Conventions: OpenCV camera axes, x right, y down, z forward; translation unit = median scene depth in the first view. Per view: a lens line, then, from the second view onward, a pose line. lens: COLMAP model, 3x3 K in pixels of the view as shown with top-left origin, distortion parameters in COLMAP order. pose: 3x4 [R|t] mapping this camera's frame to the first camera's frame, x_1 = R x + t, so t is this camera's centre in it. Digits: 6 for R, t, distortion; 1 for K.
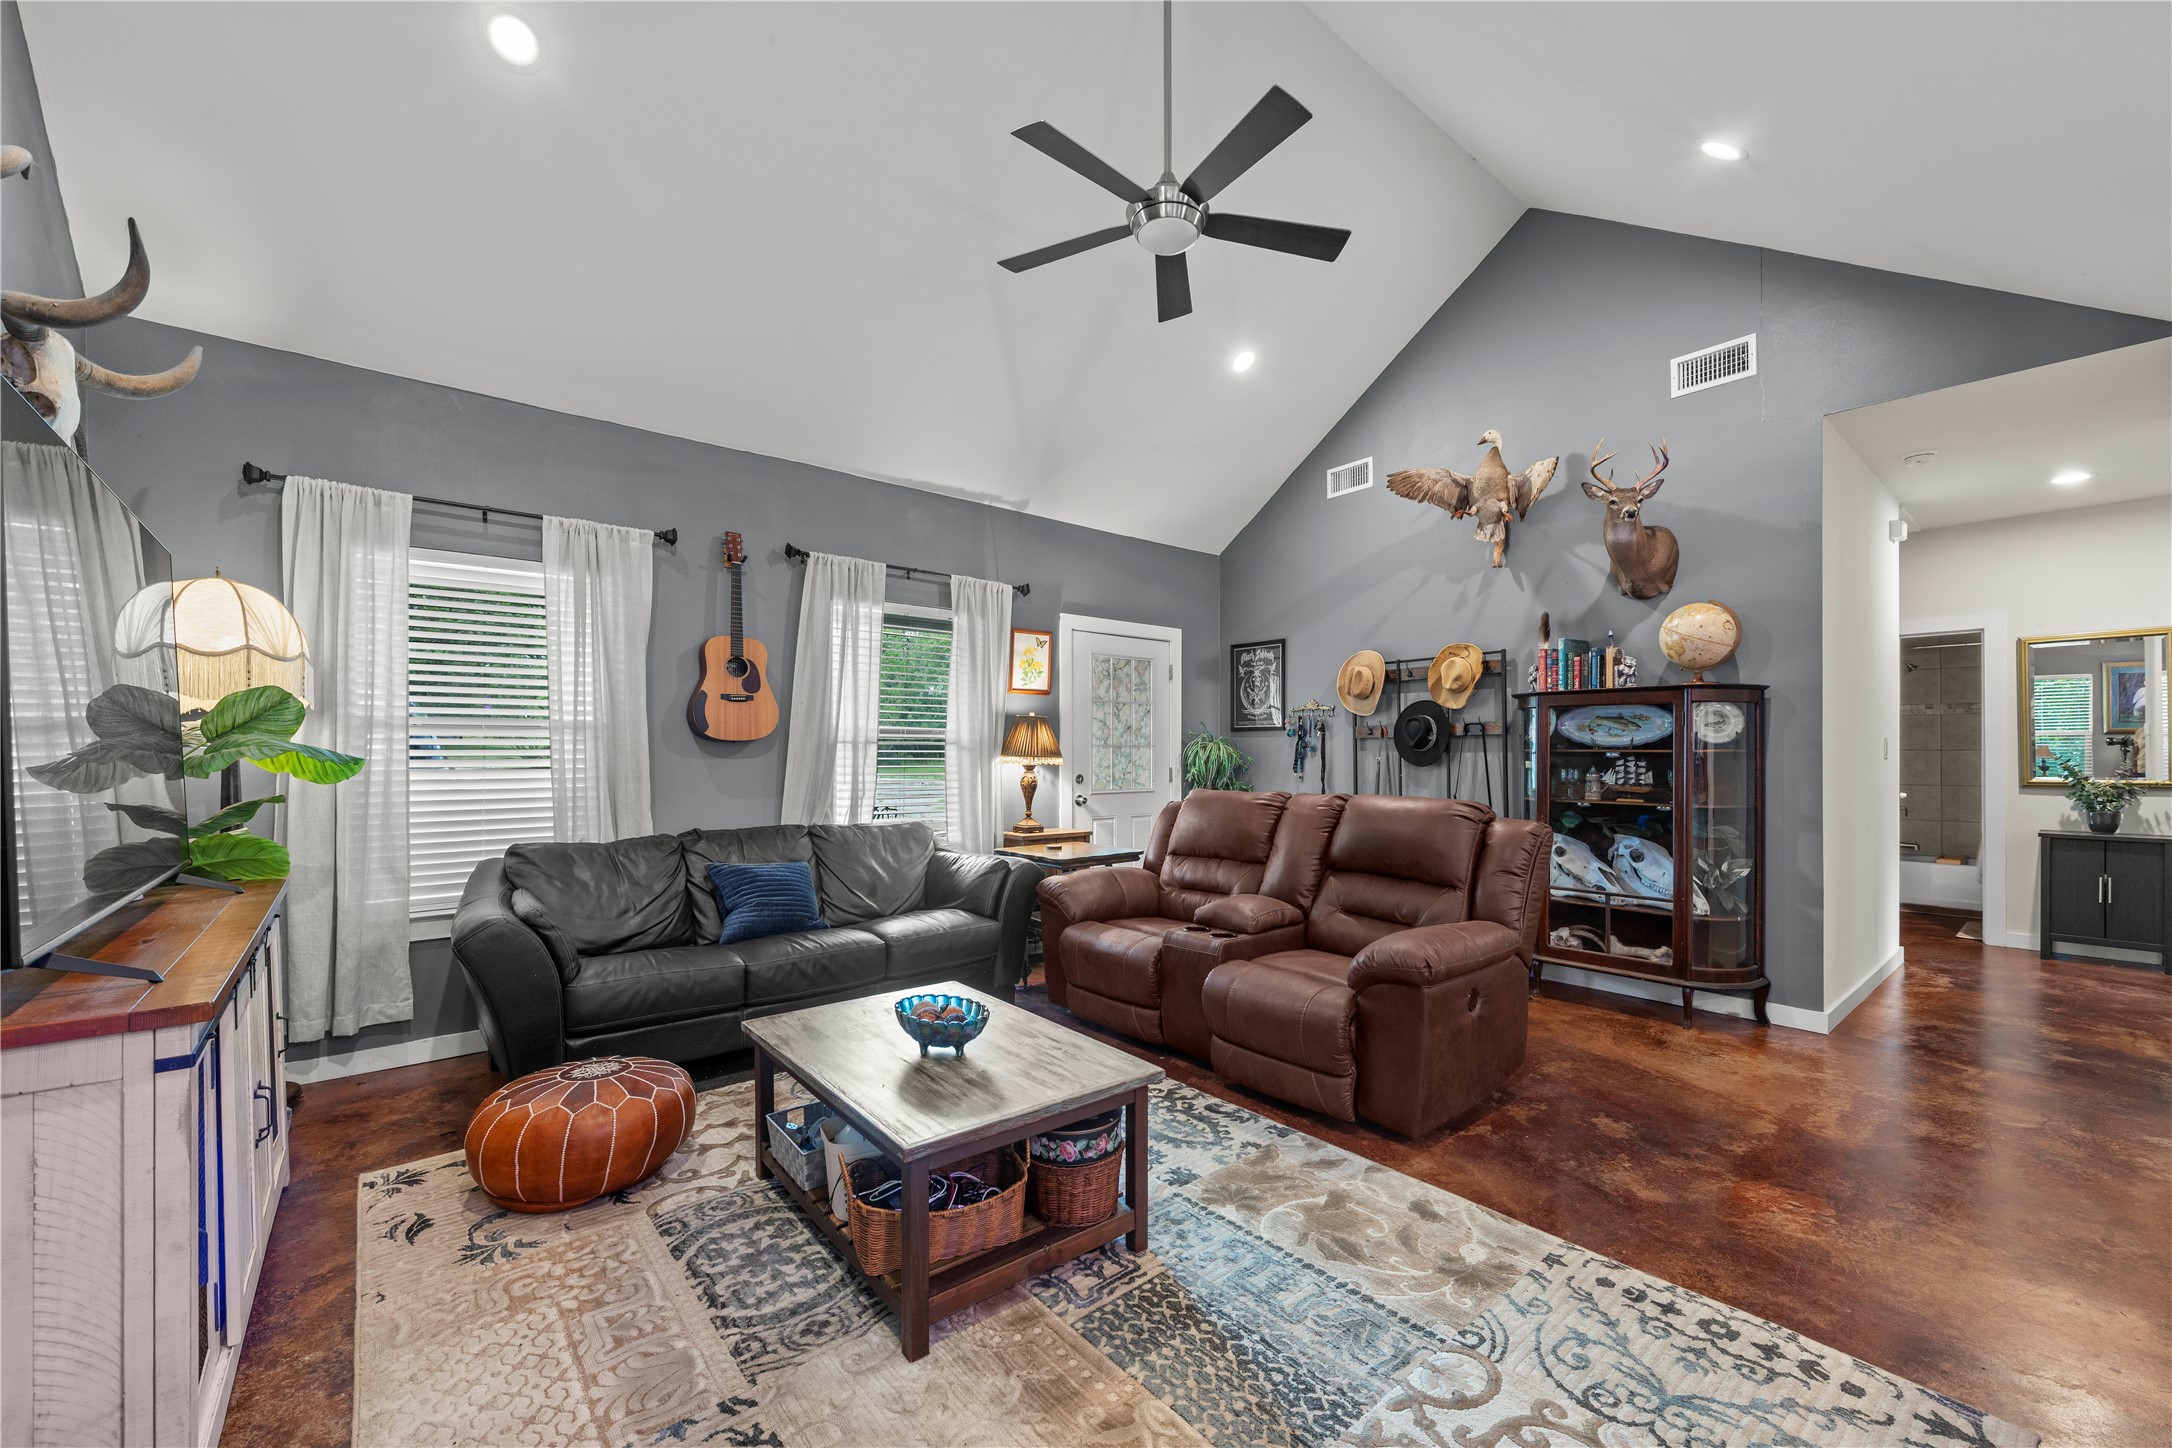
lens RADIAL K [[870.7, 0, 1107.3], [0, 870.7, 747.1], [0, 0, 1]] dist [-0.000699, -0.000054]
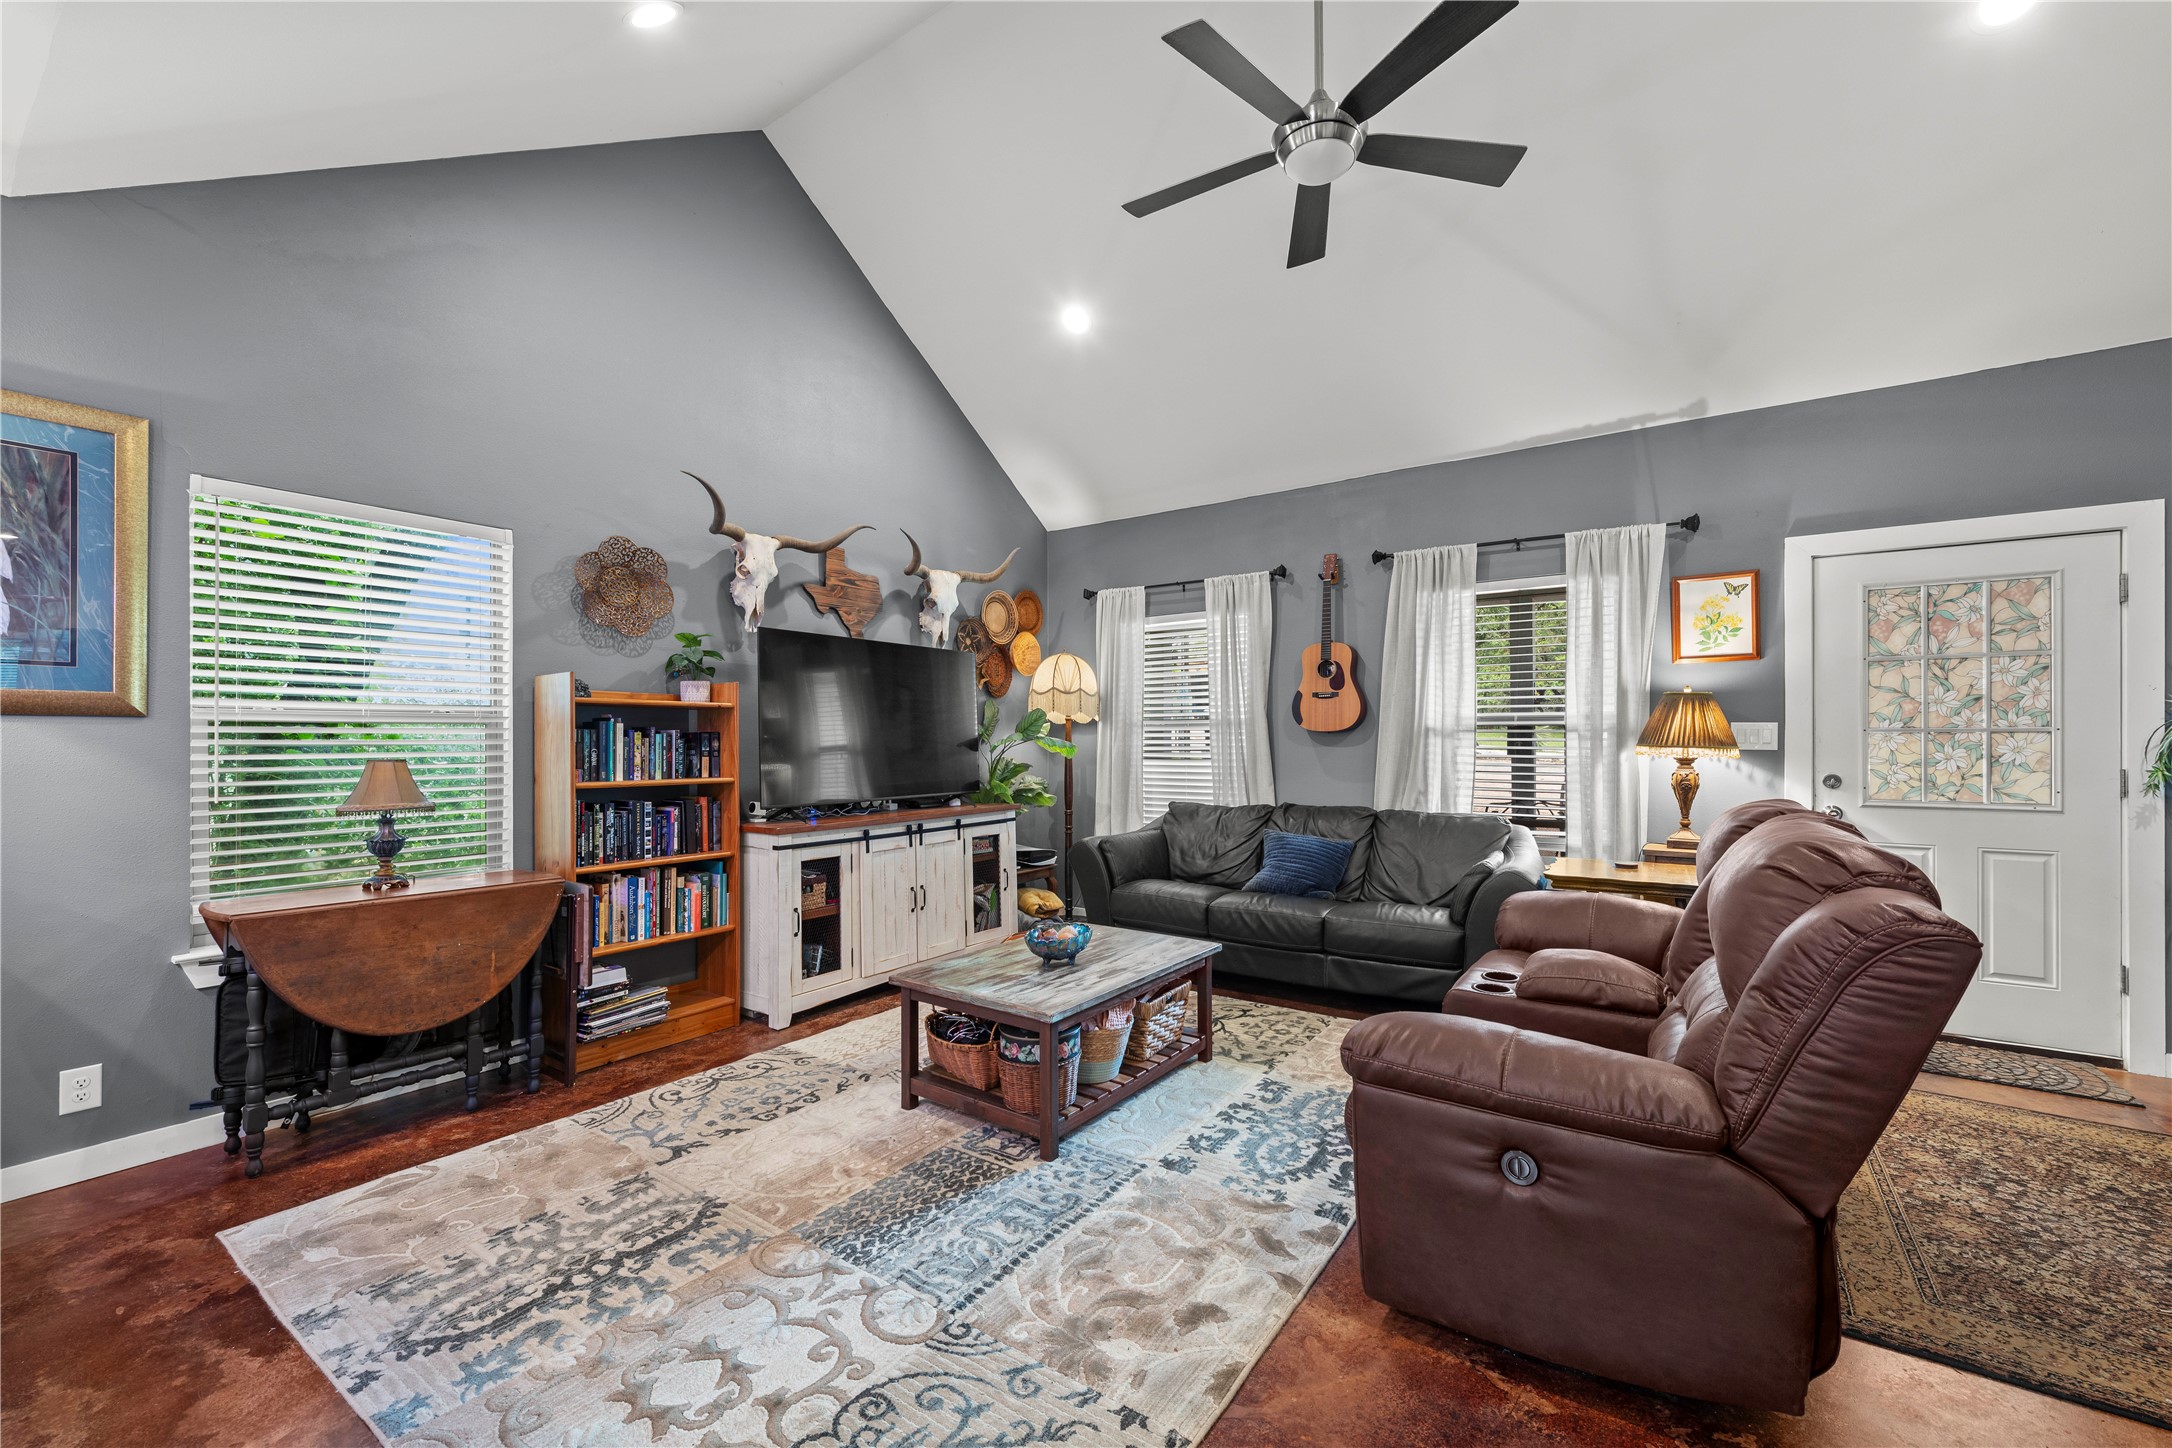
lens RADIAL K [[870.7, 0, 1107.3], [0, 870.7, 747.1], [0, 0, 1]] dist [-0.000699, -0.000054]
pose [[0.257981, 0.009056, -0.966108, 0.631430], [0.009068, 0.999889, 0.011794, -0.002575], [0.966107, -0.011803, 0.257870, 0.404387]]
